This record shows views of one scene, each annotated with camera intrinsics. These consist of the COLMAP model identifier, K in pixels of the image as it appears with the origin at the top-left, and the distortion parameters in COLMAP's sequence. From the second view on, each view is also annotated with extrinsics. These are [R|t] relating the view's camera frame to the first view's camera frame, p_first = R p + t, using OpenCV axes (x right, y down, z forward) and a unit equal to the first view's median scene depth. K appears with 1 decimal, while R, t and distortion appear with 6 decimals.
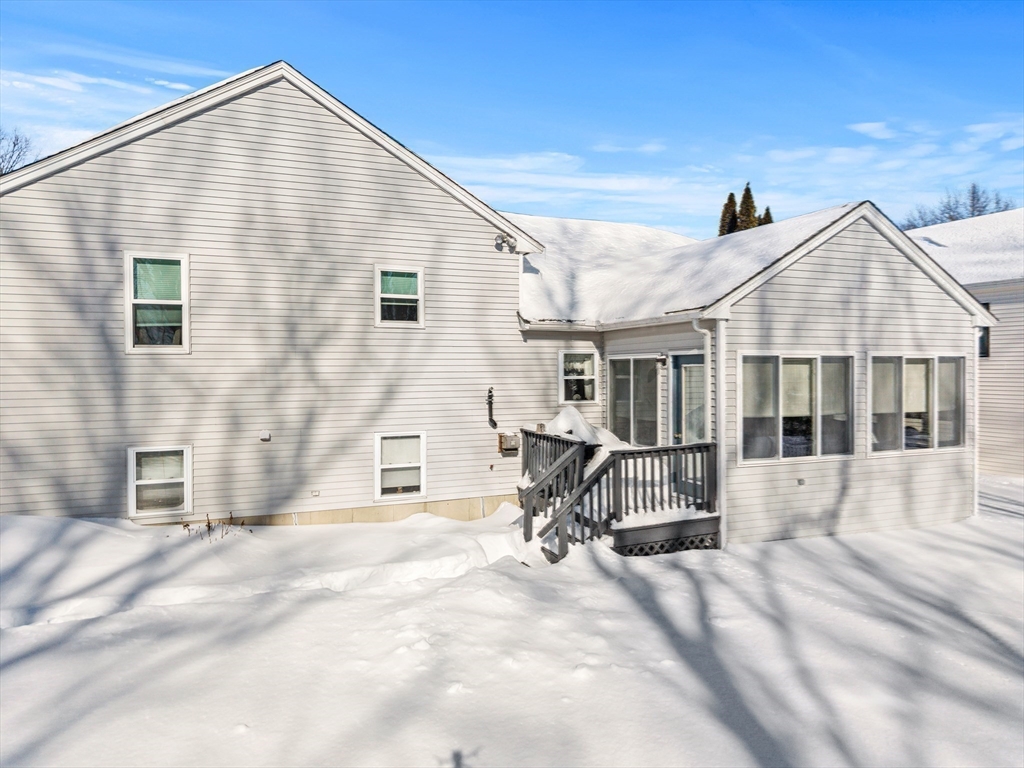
lens RADIAL K [[683.5, 0, 512.0], [0, 683.5, 384.0], [0, 0, 1]] dist [0.004646, -0.001990]
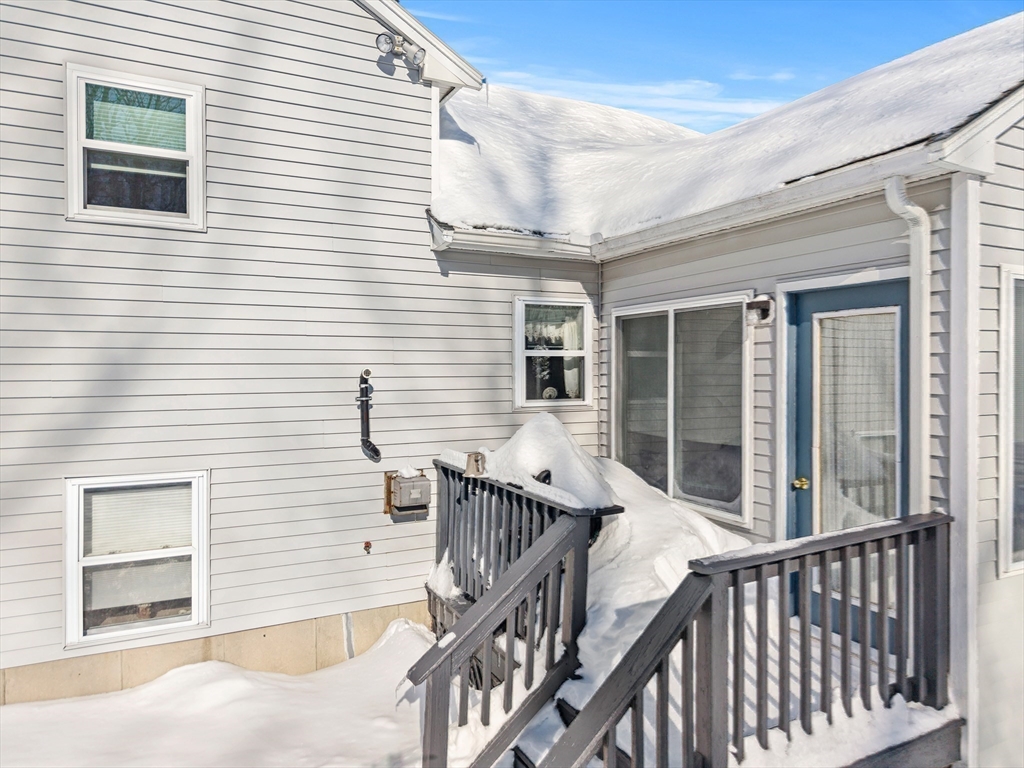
lens RADIAL K [[688.8, 0, 509.1], [0, 688.8, 369.4], [0, 0, 1]] dist [0.008424, -0.000828]
pose [[0.997050, 0.003072, 0.076689, 0.030153], [-0.001607, 0.999815, -0.019155, 0.013352], [-0.076733, 0.018975, 0.996871, 0.572555]]
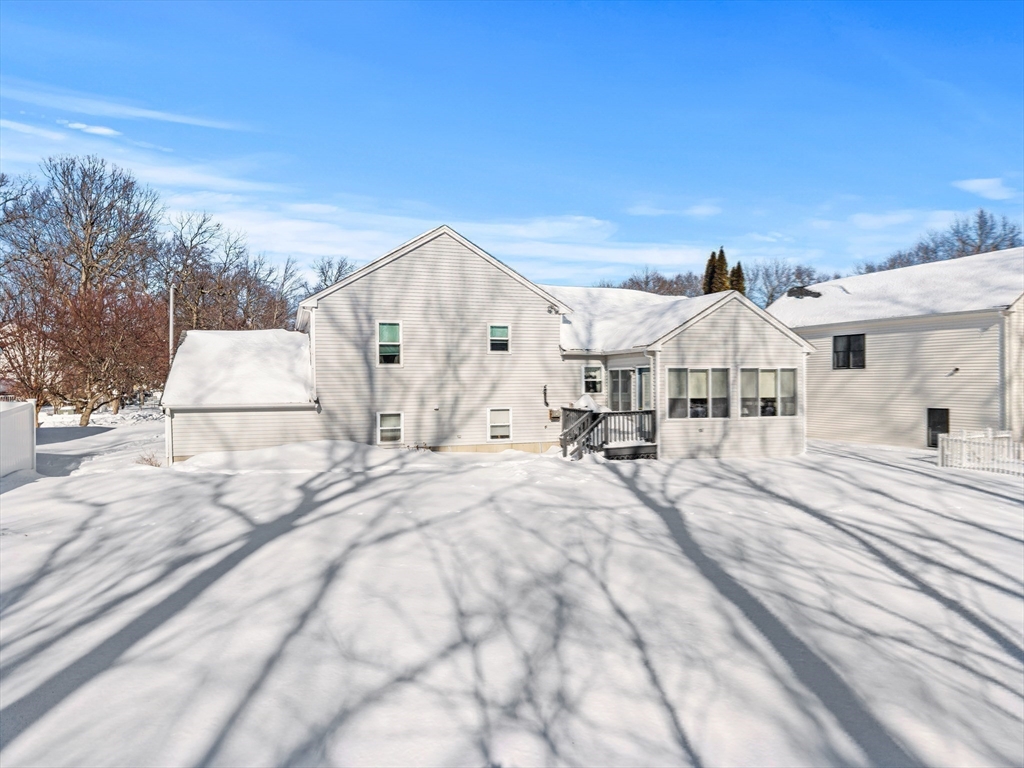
lens RADIAL K [[683.5, 0, 512.0], [0, 683.5, 384.0], [0, 0, 1]] dist [0.004646, -0.001990]
pose [[0.998188, -0.000744, -0.060166, -0.010589], [-0.000361, 0.999832, -0.018339, 0.039893], [0.060170, 0.018327, 0.998020, -0.972365]]
